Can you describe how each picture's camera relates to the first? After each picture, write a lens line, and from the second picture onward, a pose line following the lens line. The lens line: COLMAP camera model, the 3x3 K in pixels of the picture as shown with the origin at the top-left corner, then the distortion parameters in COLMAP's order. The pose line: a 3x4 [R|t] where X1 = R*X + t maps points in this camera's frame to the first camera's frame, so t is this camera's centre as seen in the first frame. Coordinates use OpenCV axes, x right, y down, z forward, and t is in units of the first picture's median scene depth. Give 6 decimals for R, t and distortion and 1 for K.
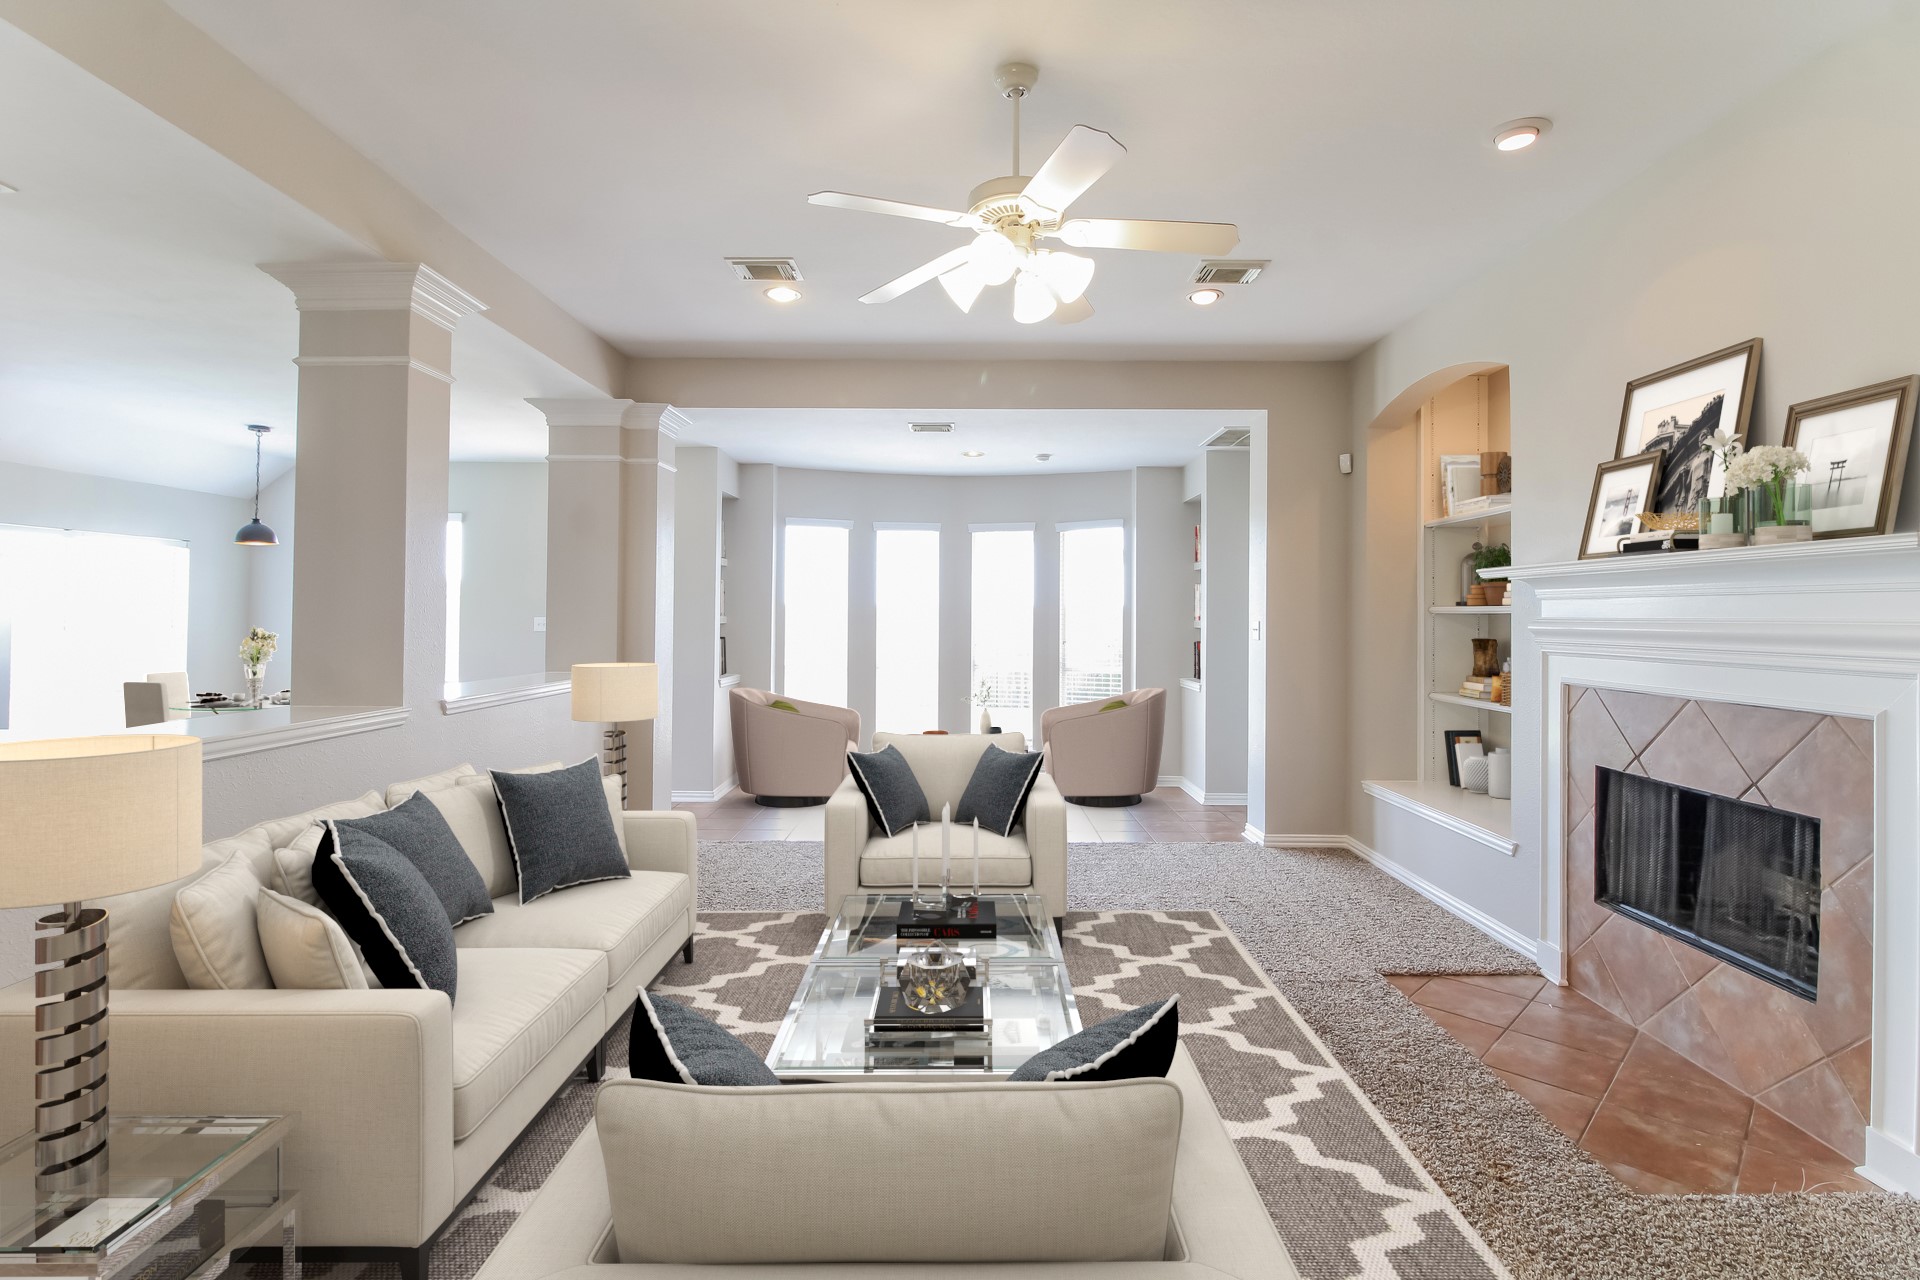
lens RADIAL K [[897.3, 0, 947.4], [0, 897.3, 609.1], [0, 0, 1]] dist [-0.023473, -0.005493]
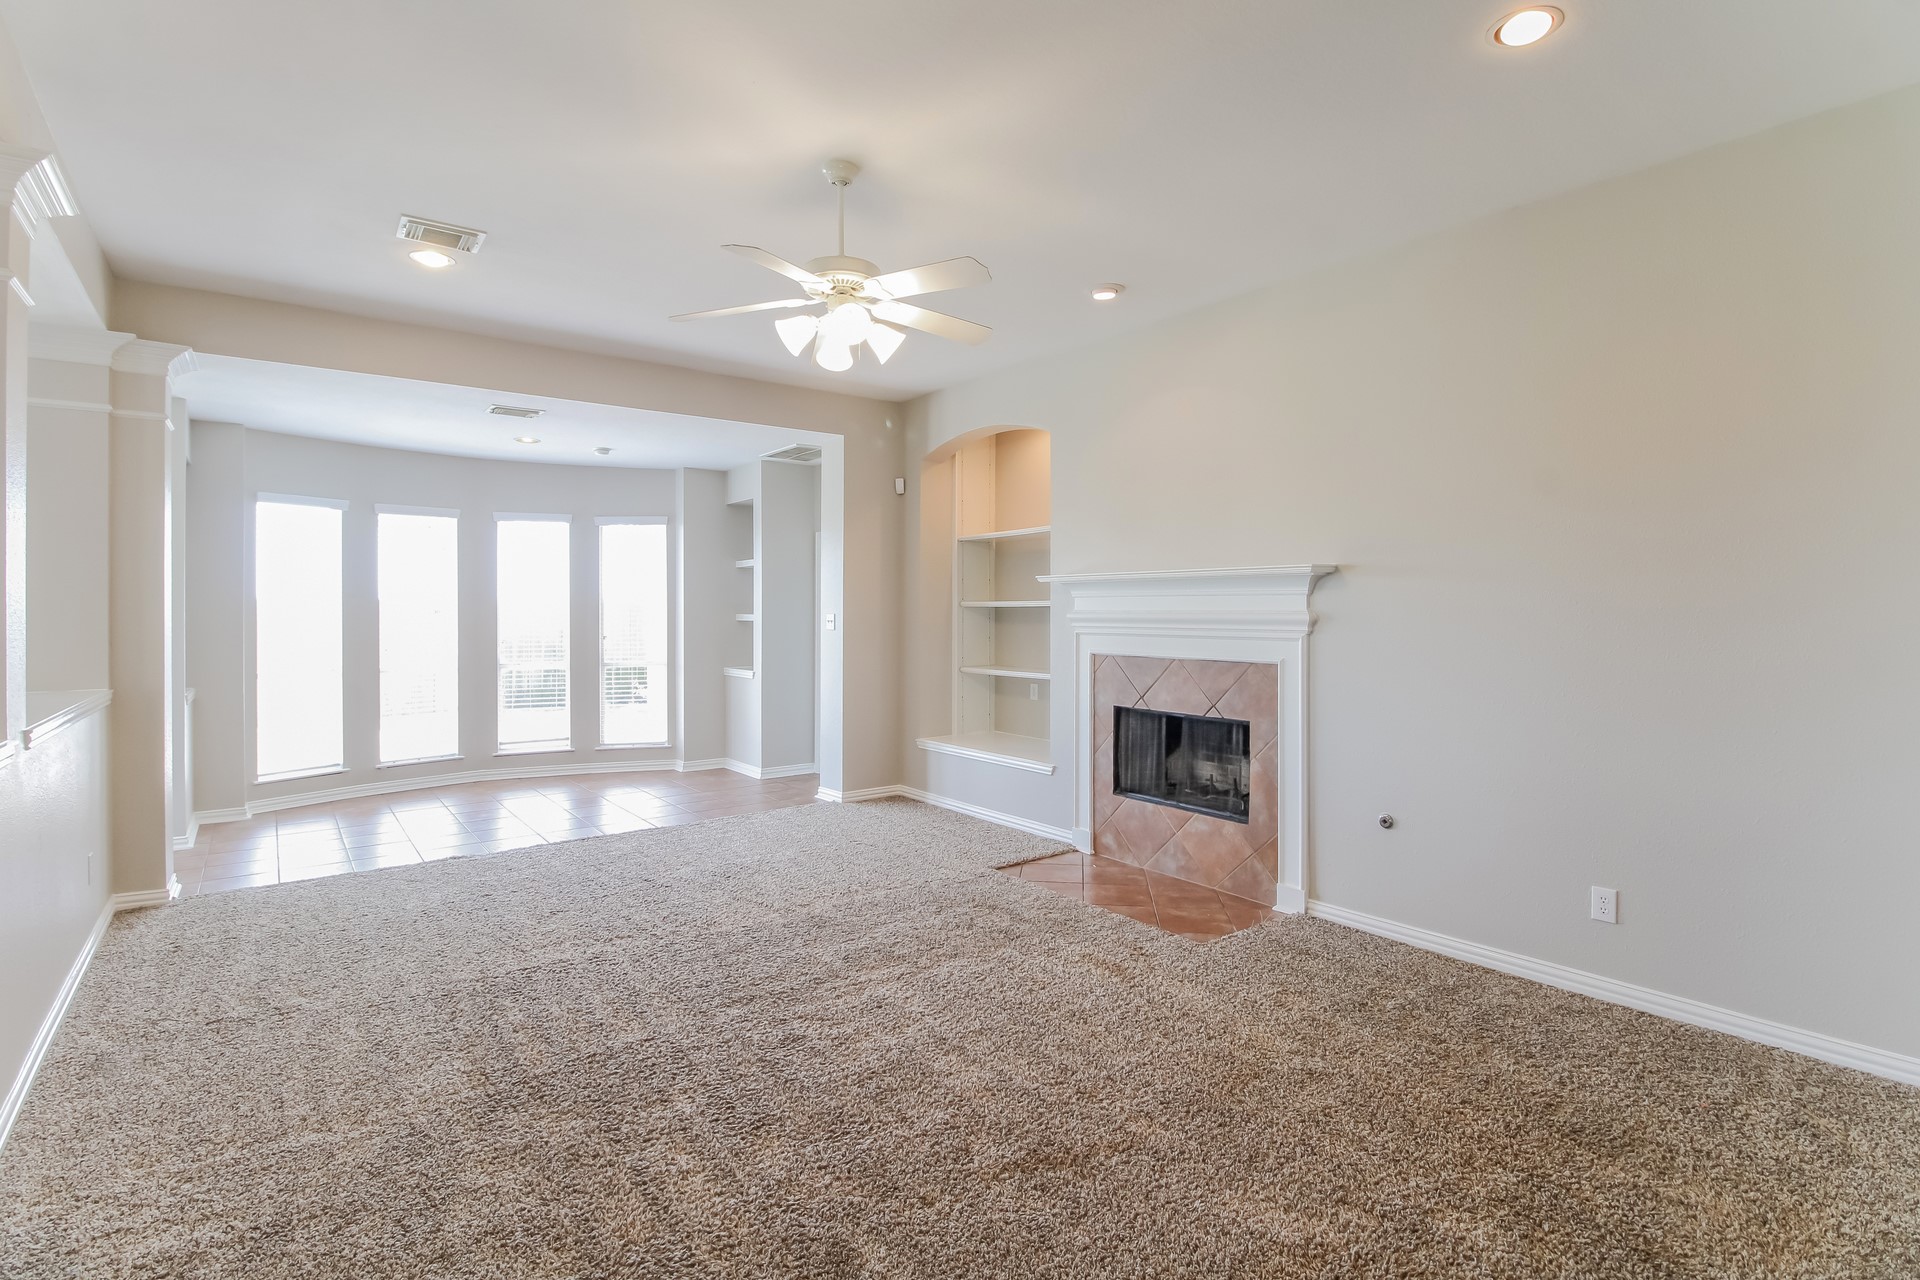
lens RADIAL K [[897.3, 0, 960.7], [0, 897.3, 628.0], [0, 0, 1]] dist [-0.023473, -0.005493]
pose [[0.785878, -0.020122, 0.618054, -0.422399], [0.001743, 0.999539, 0.030327, -0.005936], [-0.618379, -0.022756, 0.785551, -0.055247]]
